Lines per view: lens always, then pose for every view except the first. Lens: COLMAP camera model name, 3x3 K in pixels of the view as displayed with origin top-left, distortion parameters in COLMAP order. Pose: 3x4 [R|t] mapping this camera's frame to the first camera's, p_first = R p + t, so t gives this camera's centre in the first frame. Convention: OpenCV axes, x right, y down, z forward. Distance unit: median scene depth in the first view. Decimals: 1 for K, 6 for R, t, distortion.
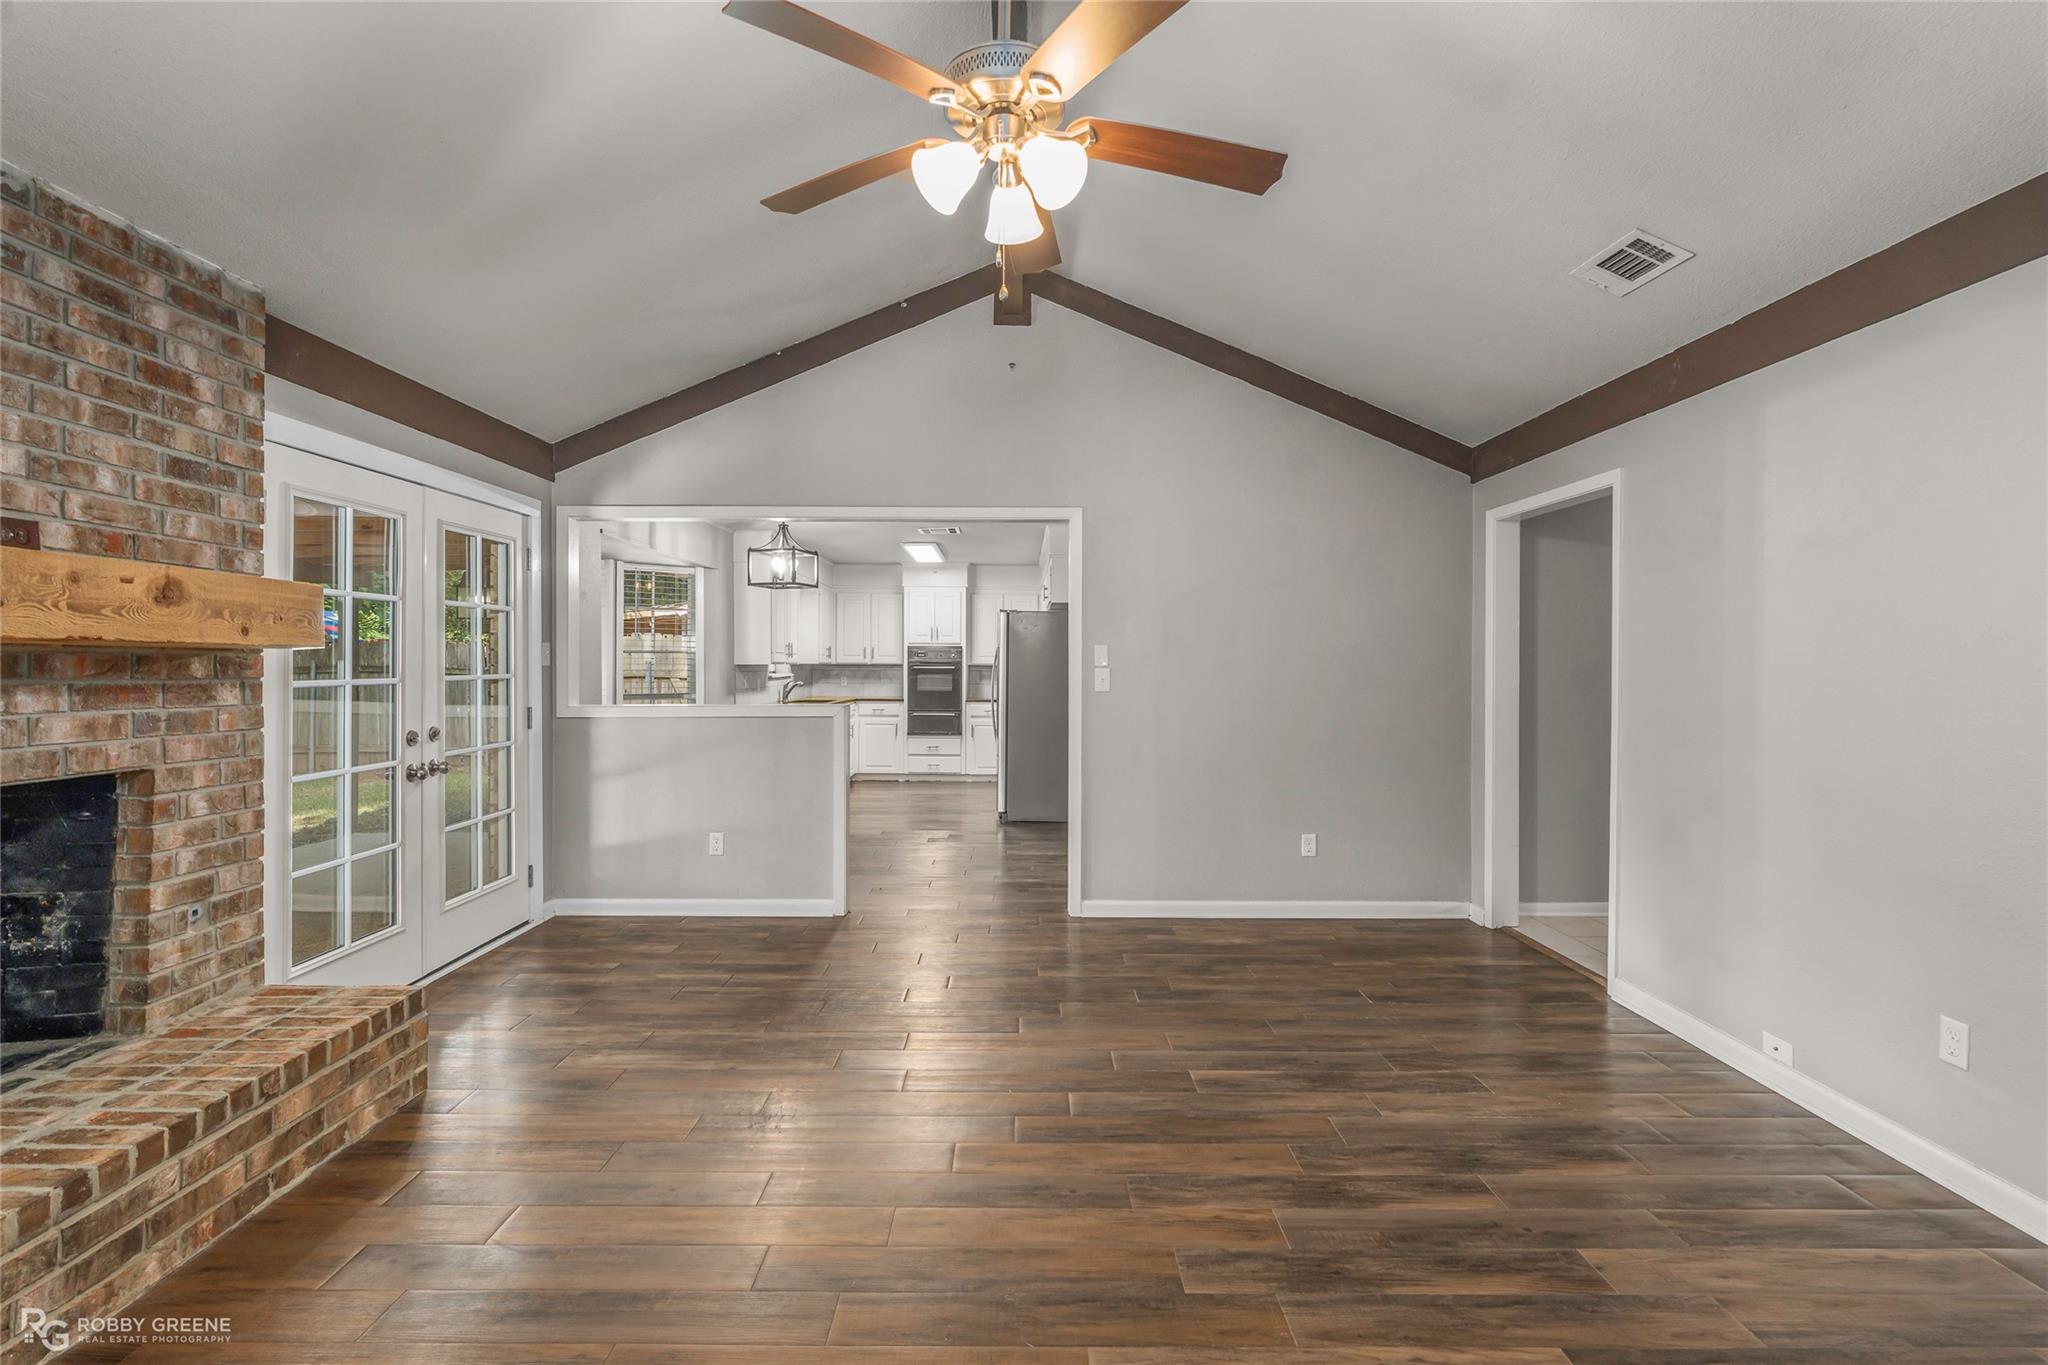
lens RADIAL K [[930.6, 0, 1020.9], [0, 930.6, 666.9], [0, 0, 1]] dist [-0.002582, 0.000482]
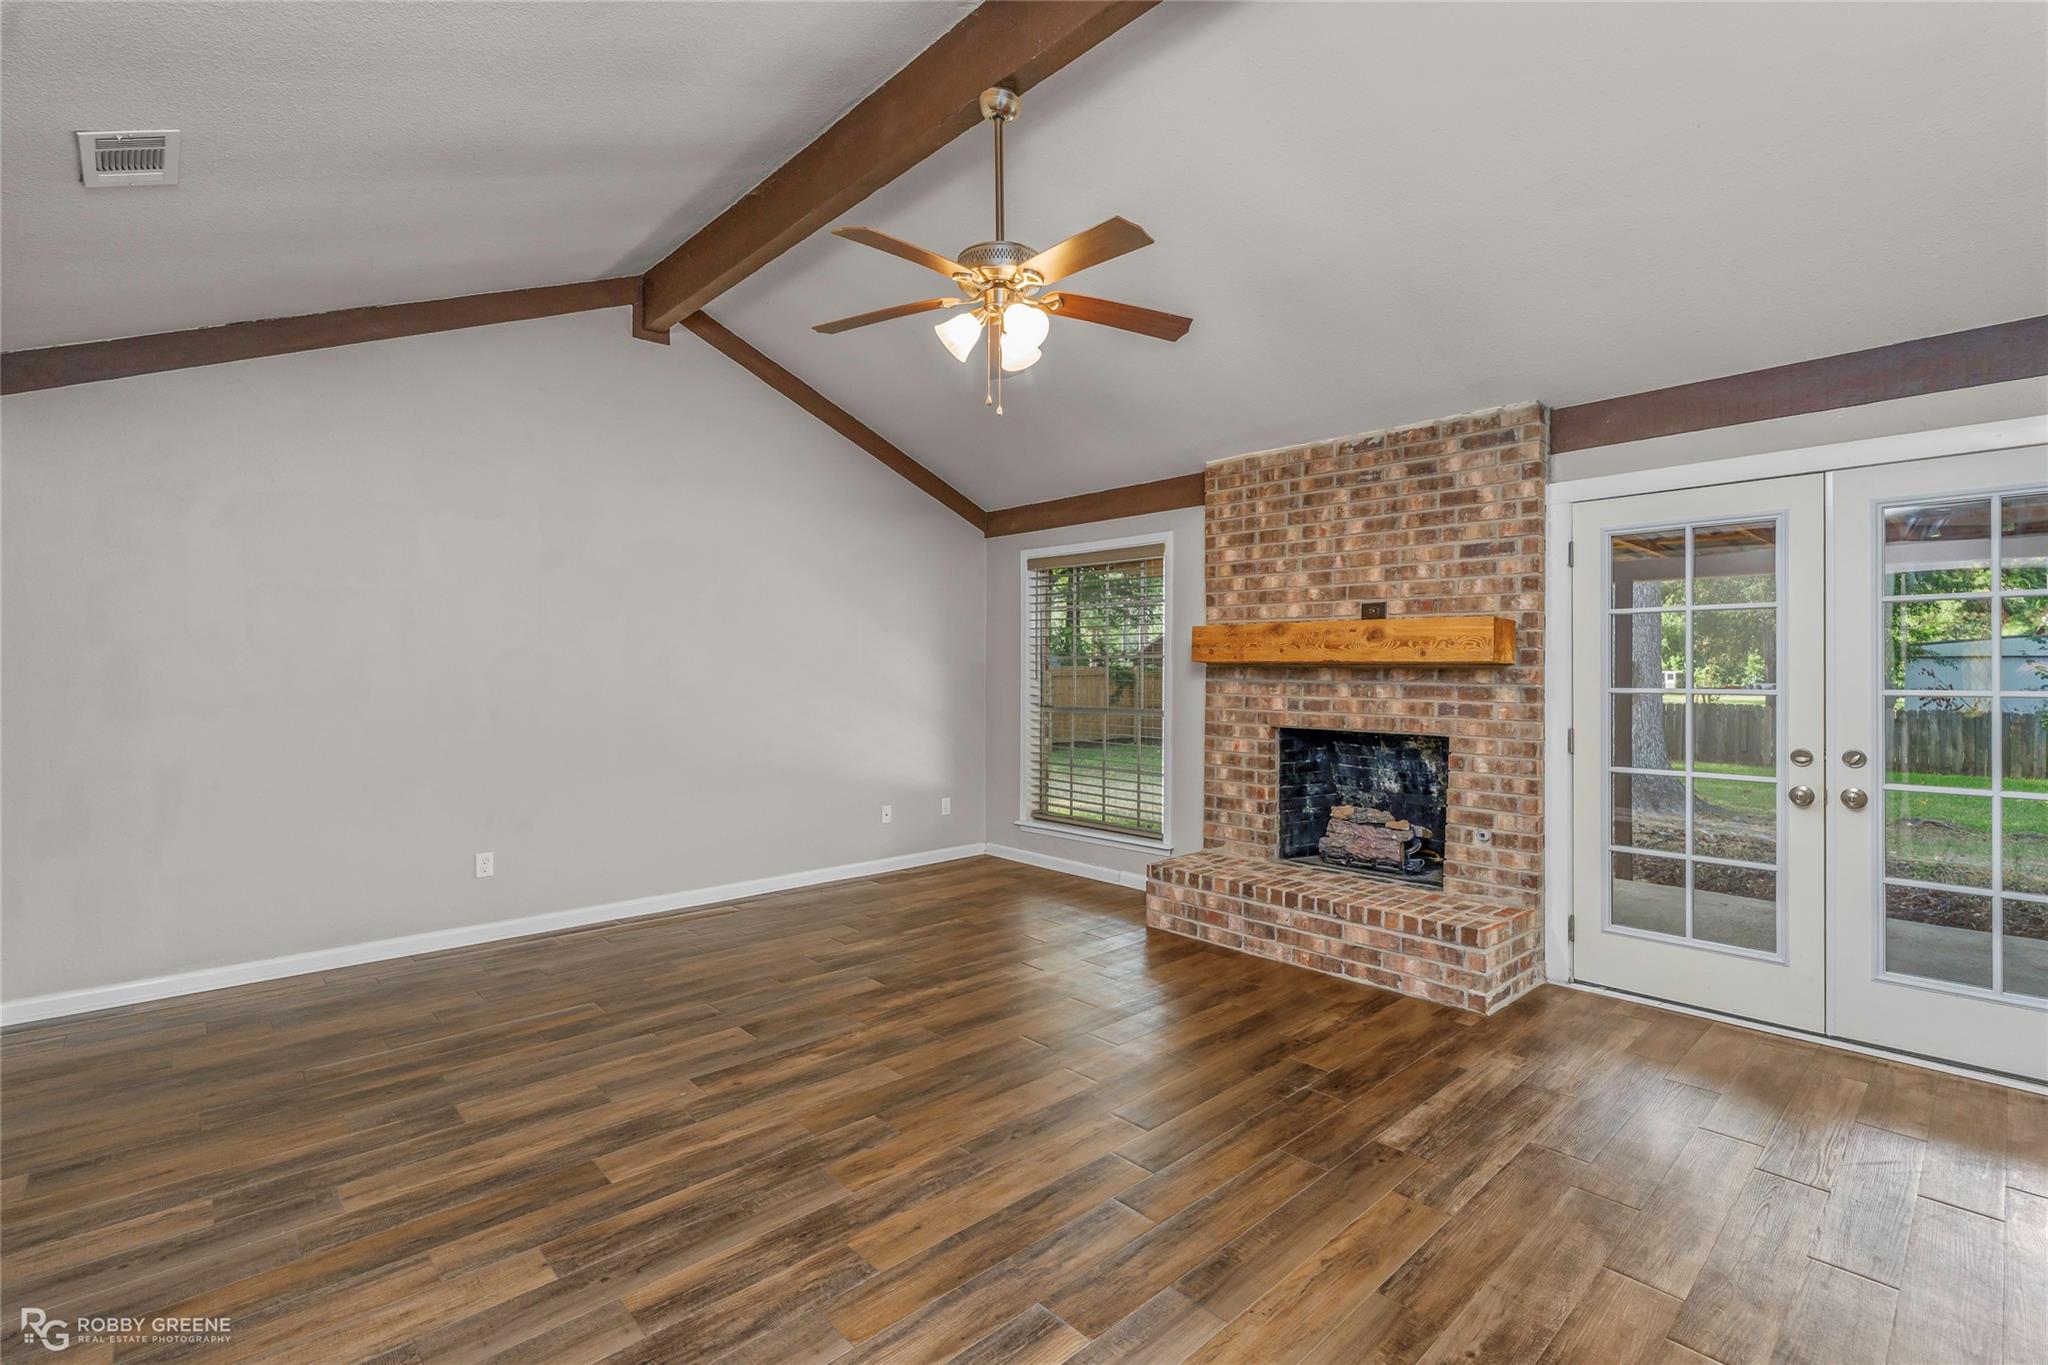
lens RADIAL K [[922.4, 0, 1025.3], [0, 922.4, 675.7], [0, 0, 1]] dist [-0.004797, 0.000625]
pose [[-0.733344, -0.001824, -0.679855, 0.693556], [-0.007468, 0.999958, 0.005374, -0.002700], [0.679816, 0.009018, -0.733327, 1.569107]]
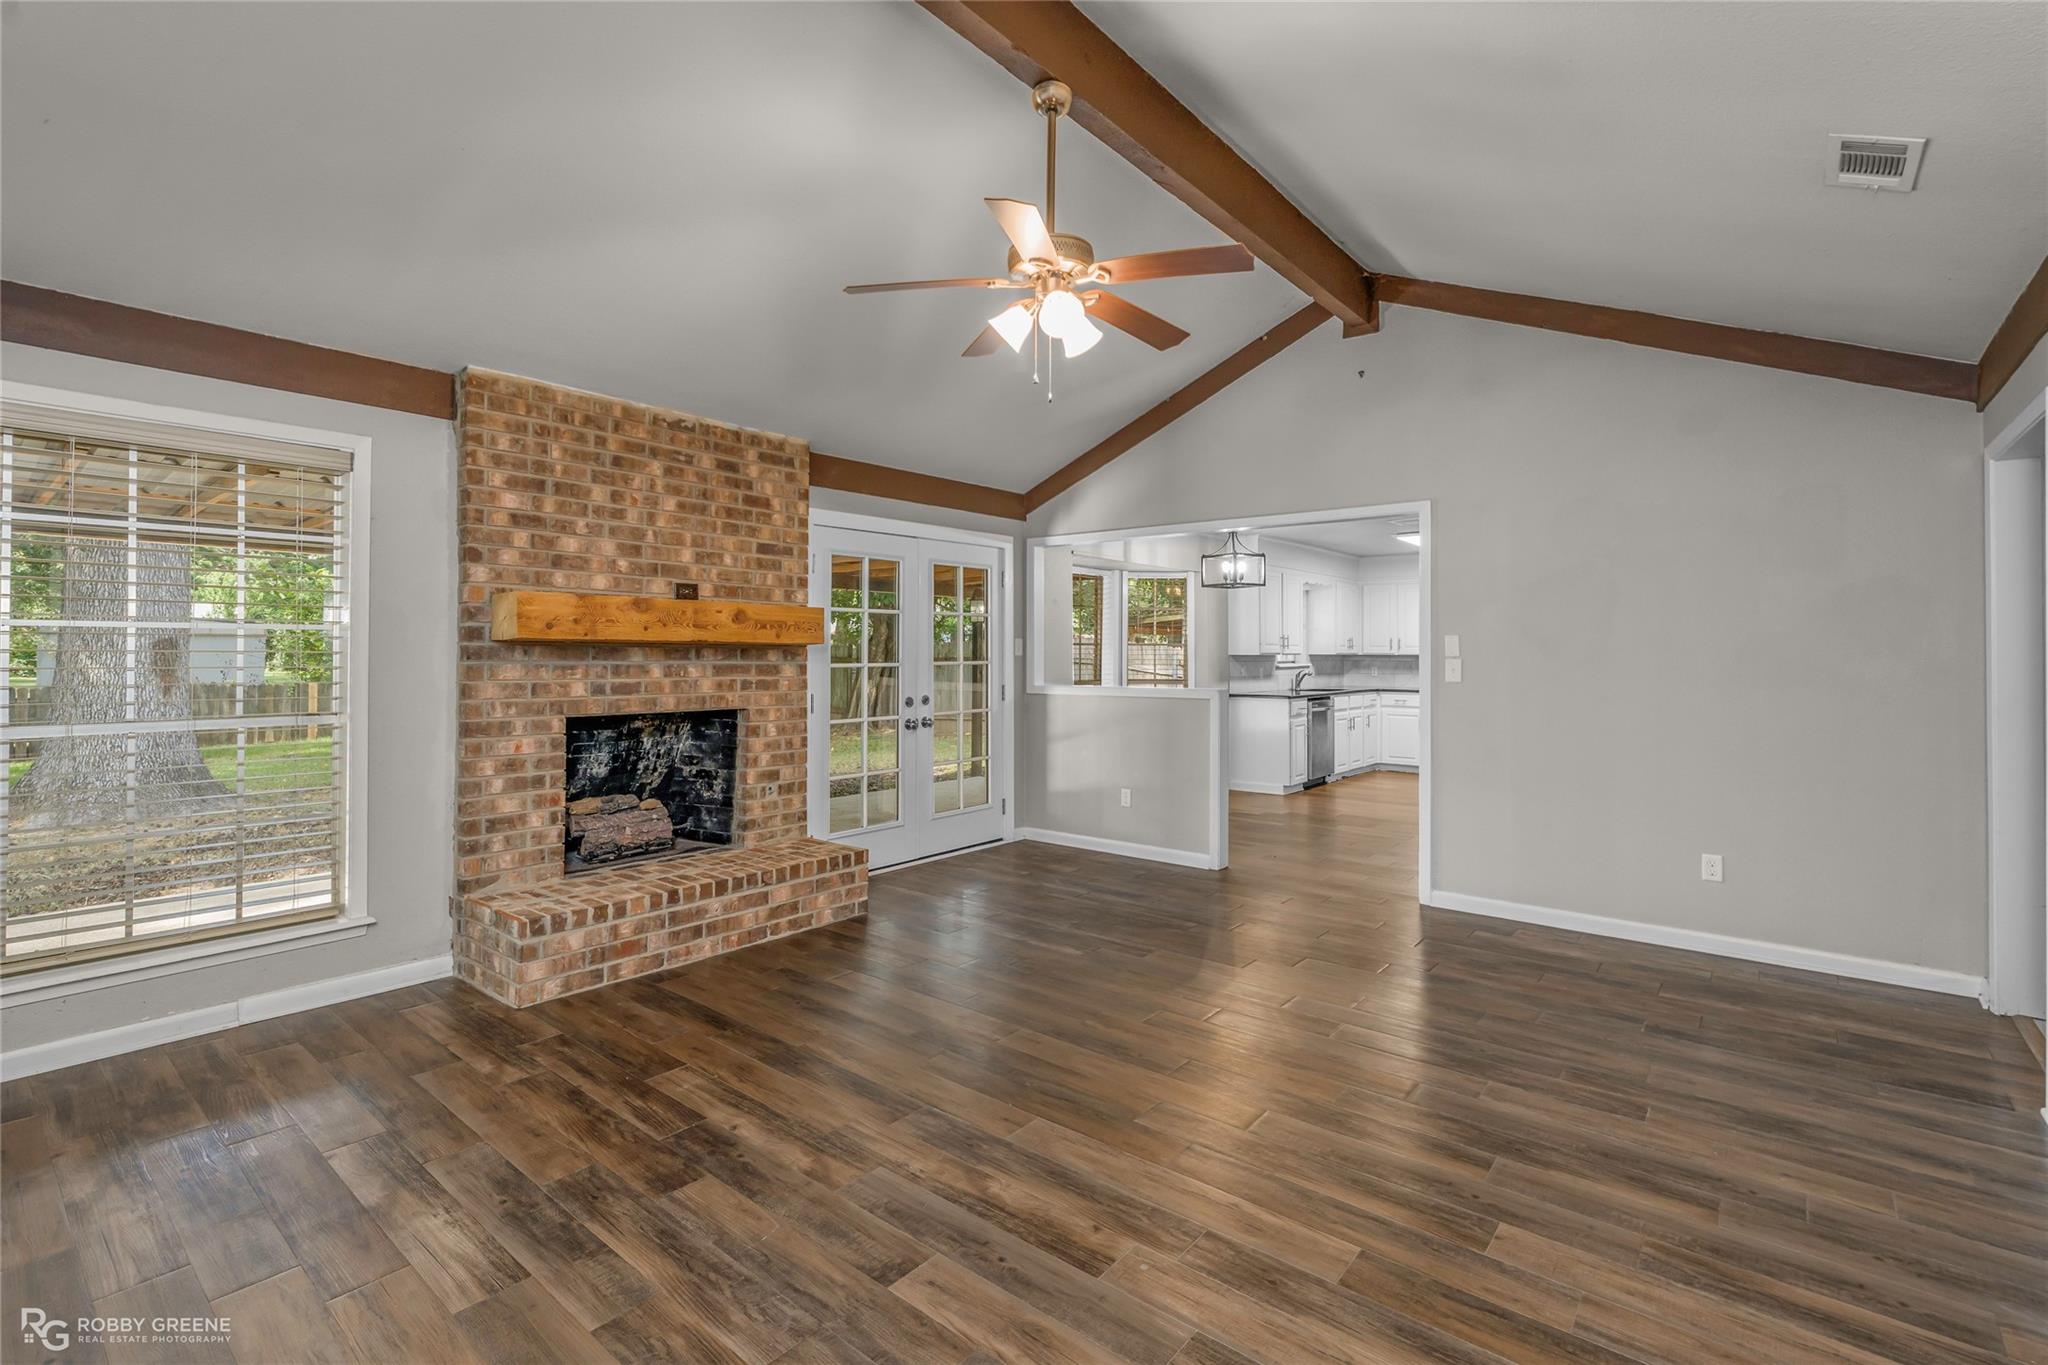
lens RADIAL K [[936.0, 0, 1020.6], [0, 936.0, 642.9], [0, 0, 1]] dist [-0.005378, 0.000067]
pose [[0.769408, -0.007048, -0.638719, 0.664029], [-0.003156, 0.999885, -0.014835, 0.001917], [0.638750, 0.013430, 0.769297, -0.110868]]
